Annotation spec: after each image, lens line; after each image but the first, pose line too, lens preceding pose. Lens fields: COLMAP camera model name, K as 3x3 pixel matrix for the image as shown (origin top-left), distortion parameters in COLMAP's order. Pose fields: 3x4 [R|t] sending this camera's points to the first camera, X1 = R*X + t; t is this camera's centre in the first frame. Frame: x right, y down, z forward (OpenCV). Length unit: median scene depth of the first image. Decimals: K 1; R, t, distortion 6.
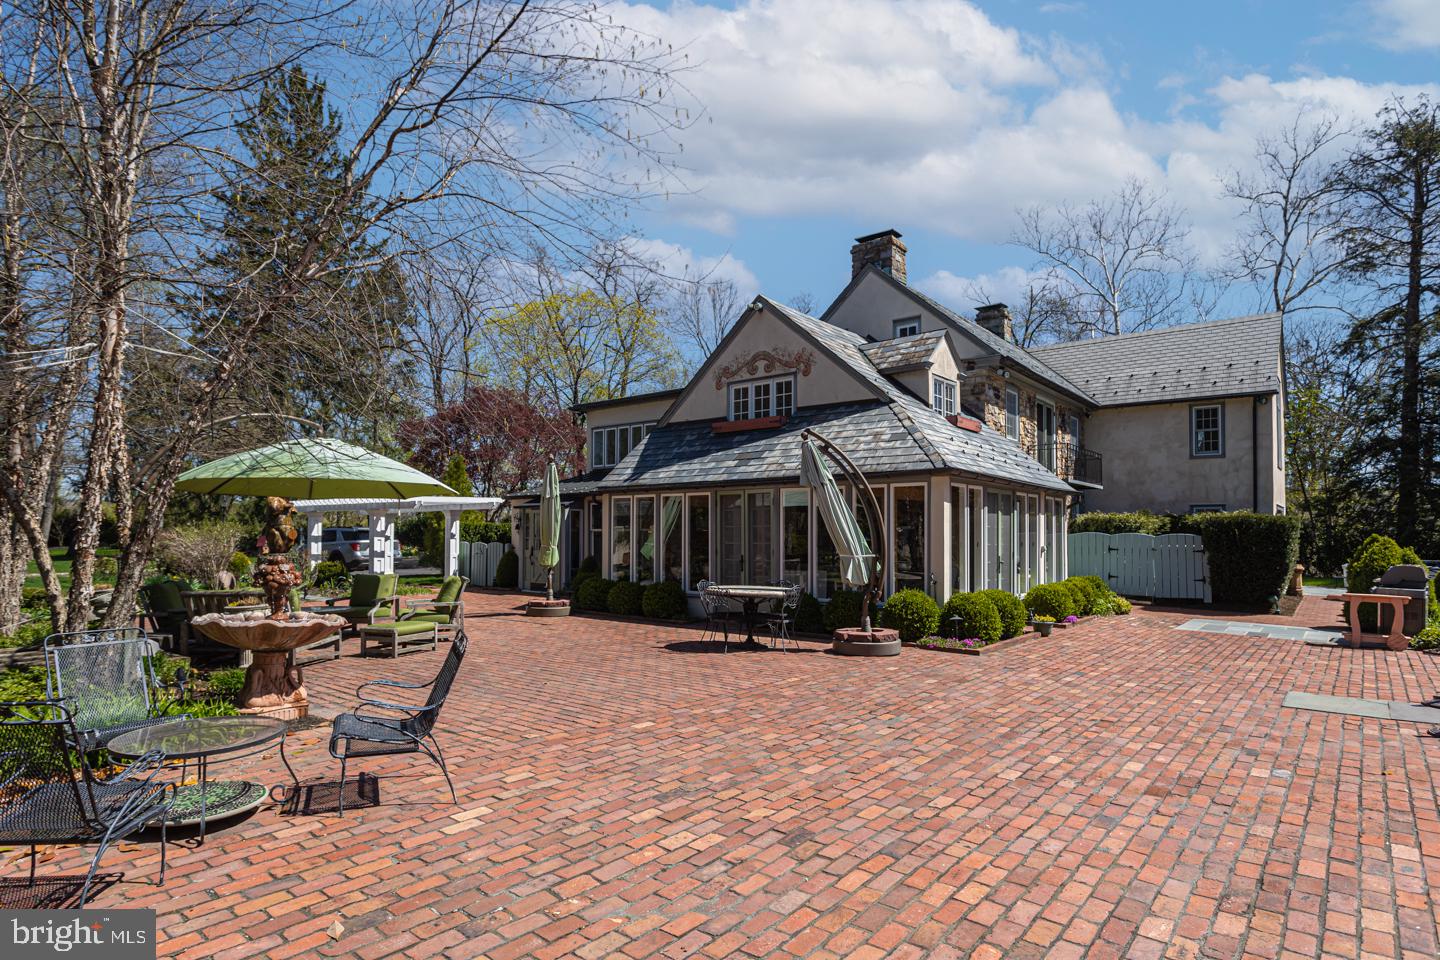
lens RADIAL K [[801.3, 0, 720.0], [0, 801.3, 480.0], [0, 0, 1]] dist [-0.000475, -0.000060]
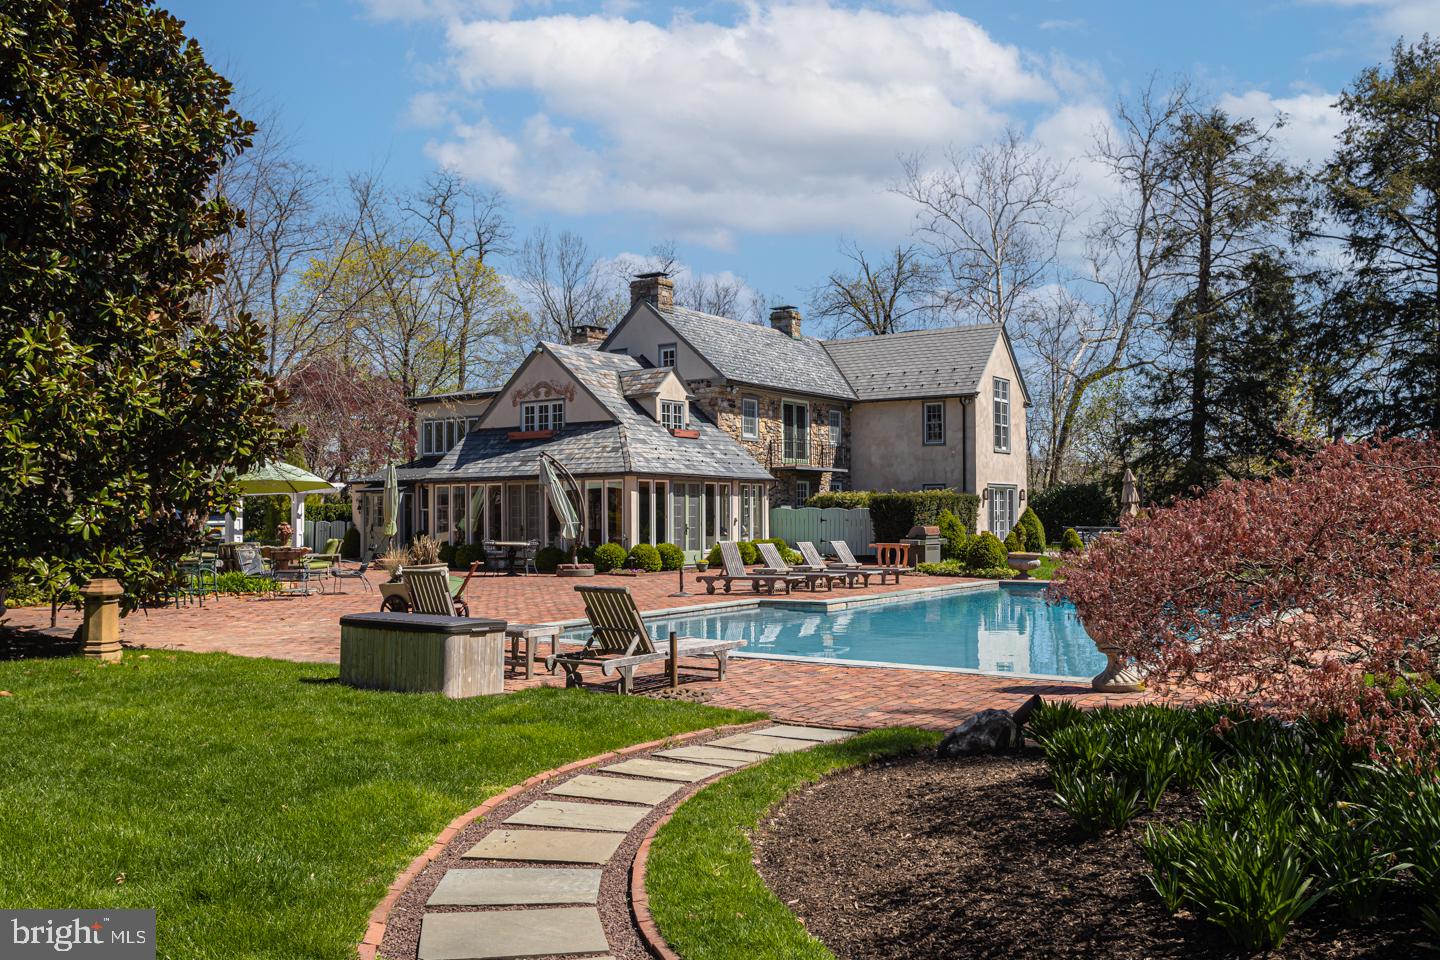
lens RADIAL K [[1170.2, 0, 720.0], [0, 1170.2, 480.0], [0, 0, 1]] dist [0.069855, -0.000445]
pose [[0.996805, -0.008204, 0.079453, 0.189570], [0.004971, 0.999155, 0.040806, -0.067627], [-0.079721, -0.040280, 0.996003, -1.036259]]
